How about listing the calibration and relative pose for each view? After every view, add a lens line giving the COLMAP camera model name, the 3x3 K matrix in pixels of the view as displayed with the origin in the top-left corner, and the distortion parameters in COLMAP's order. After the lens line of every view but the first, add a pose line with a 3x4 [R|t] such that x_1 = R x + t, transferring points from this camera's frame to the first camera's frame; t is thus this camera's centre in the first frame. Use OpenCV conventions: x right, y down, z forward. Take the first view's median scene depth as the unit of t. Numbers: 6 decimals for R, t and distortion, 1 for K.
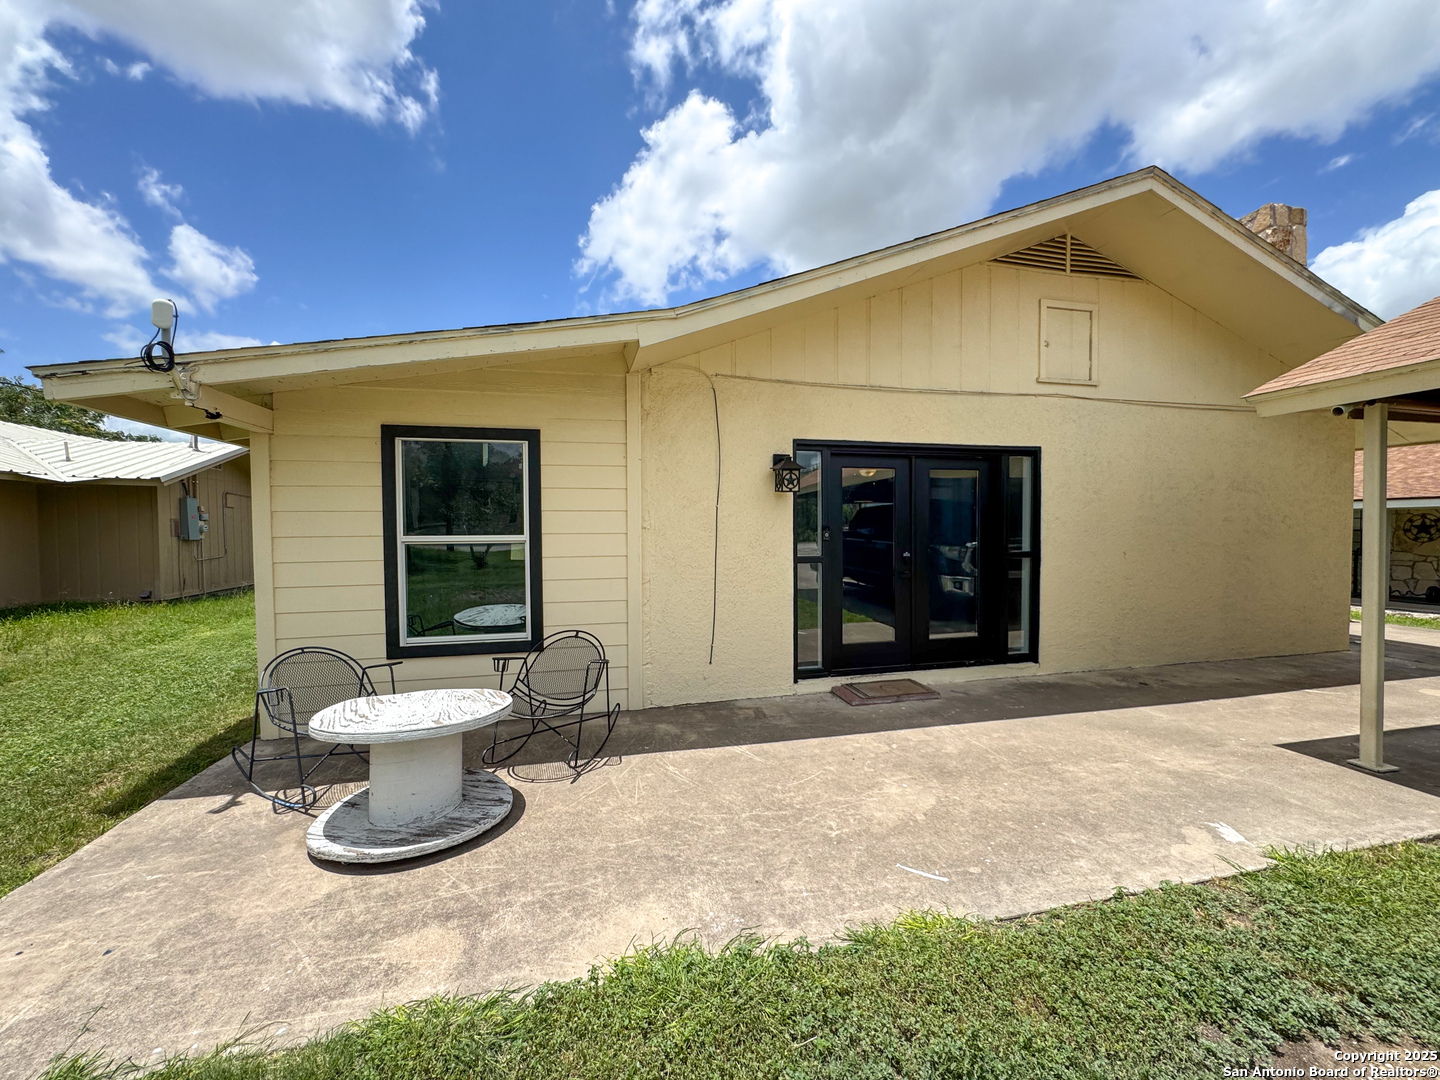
lens RADIAL K [[578.3, 0, 721.8], [0, 578.3, 537.1], [0, 0, 1]] dist [0.002051, 0.000343]
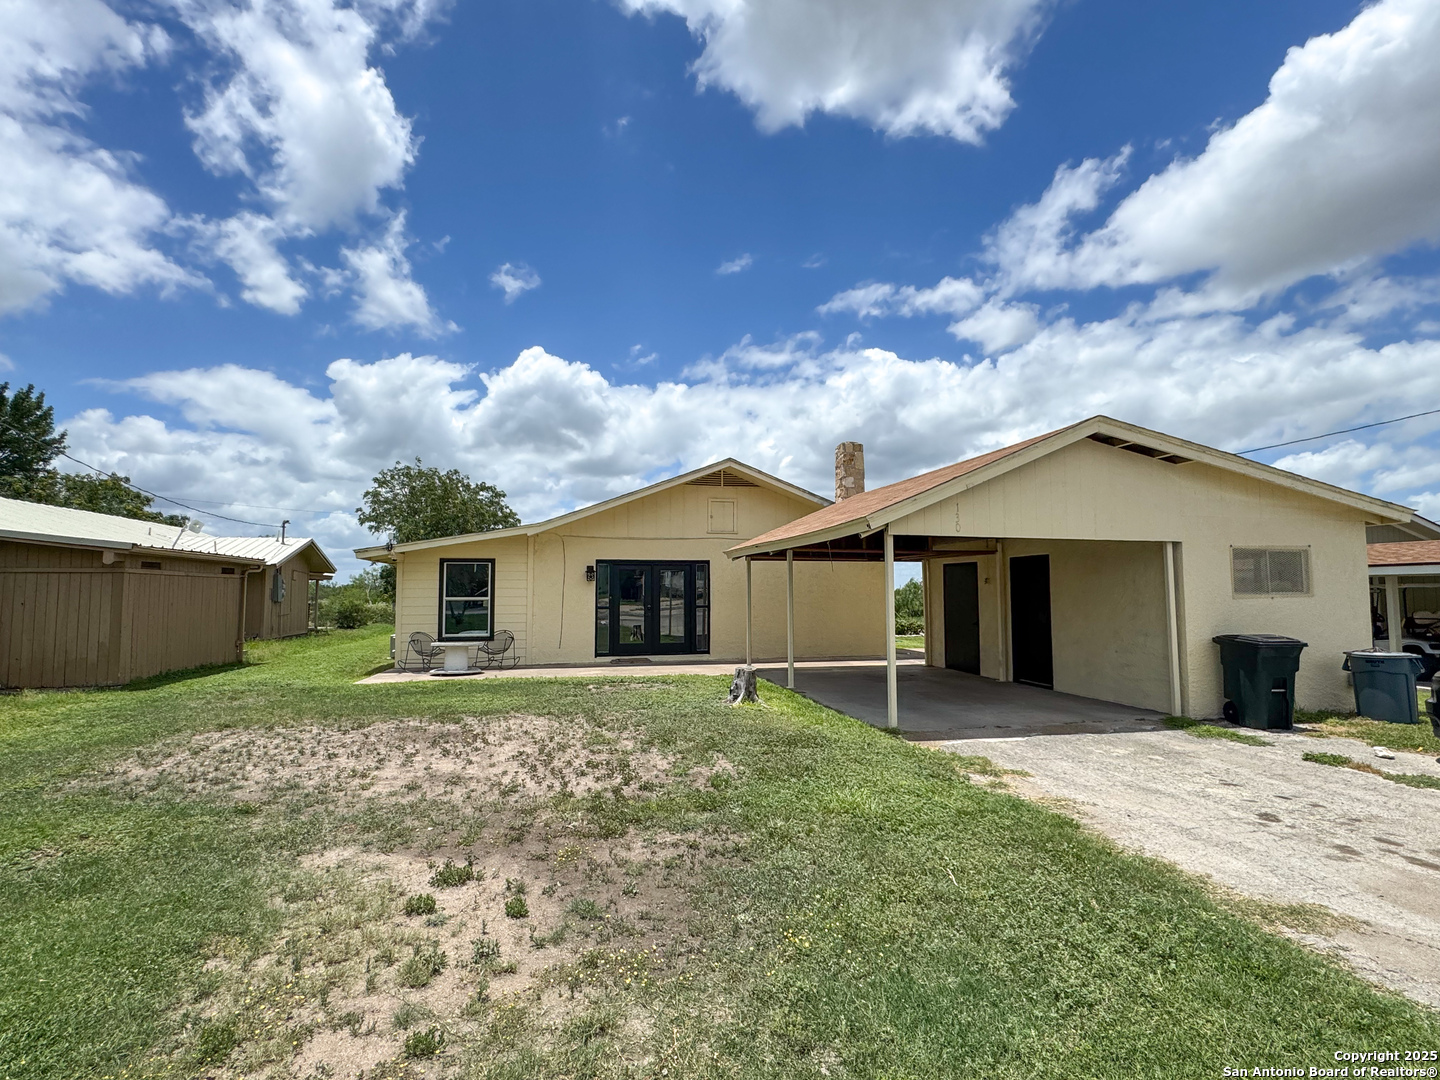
lens RADIAL K [[714.9, 0, 719.1], [0, 714.9, 543.7], [0, 0, 1]] dist [-0.000639, -0.000021]
pose [[0.999666, 0.001977, -0.025767, 0.801855], [-0.004196, 0.996257, -0.086340, 0.030377], [0.025500, 0.086420, 0.995932, -2.265353]]
